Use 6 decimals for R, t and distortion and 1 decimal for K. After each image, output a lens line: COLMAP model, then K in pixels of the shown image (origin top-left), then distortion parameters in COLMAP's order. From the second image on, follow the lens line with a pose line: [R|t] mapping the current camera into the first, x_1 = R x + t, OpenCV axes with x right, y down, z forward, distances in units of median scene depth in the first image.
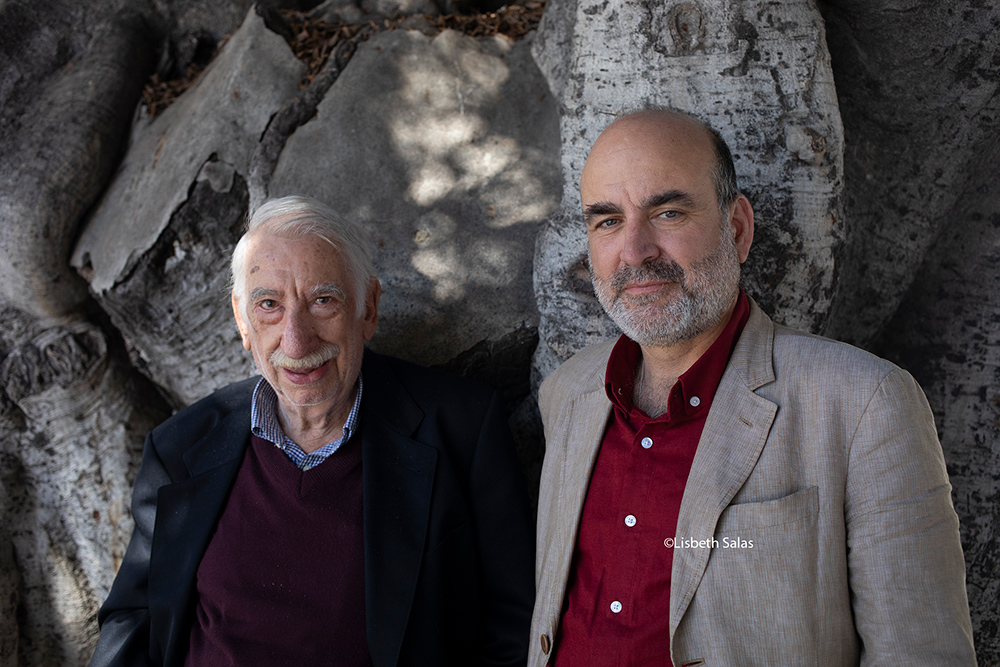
lens RADIAL K [[1098.2, 0, 505.2], [0, 1098.2, 327.4], [0, 0, 1]] dist [-0.027694, 0.000000]
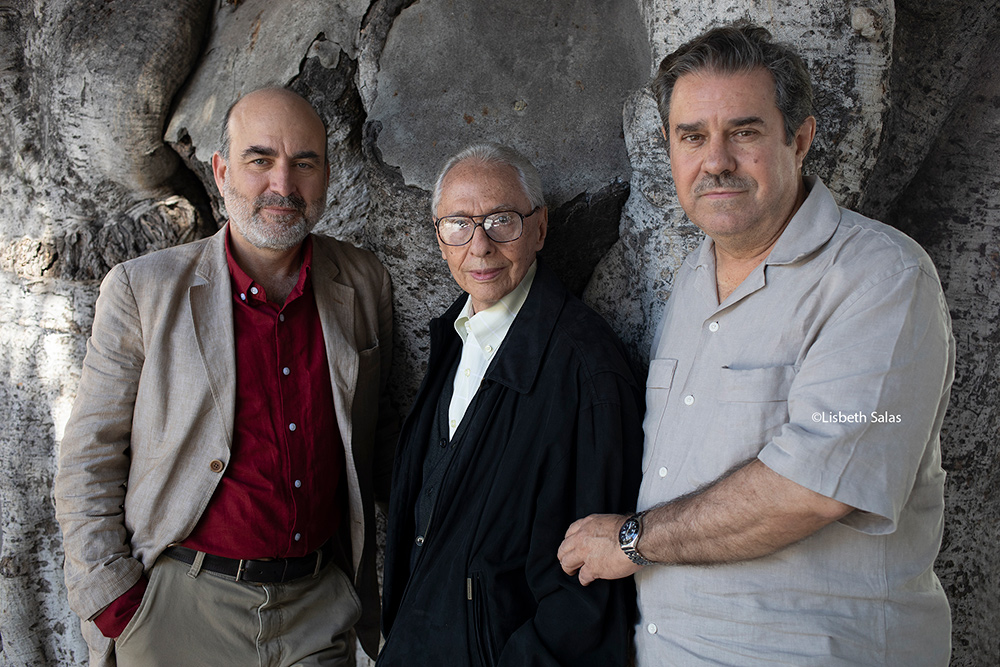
lens RADIAL K [[1098.2, 0, 501.5], [0, 1098.2, 332.7], [0, 0, 1]] dist [-0.027694, 0.000000]
pose [[0.997530, -0.003263, 0.070165, -0.165380], [-0.001396, 0.997802, 0.066255, 0.072625], [-0.070227, -0.066189, 0.995333, -0.145799]]
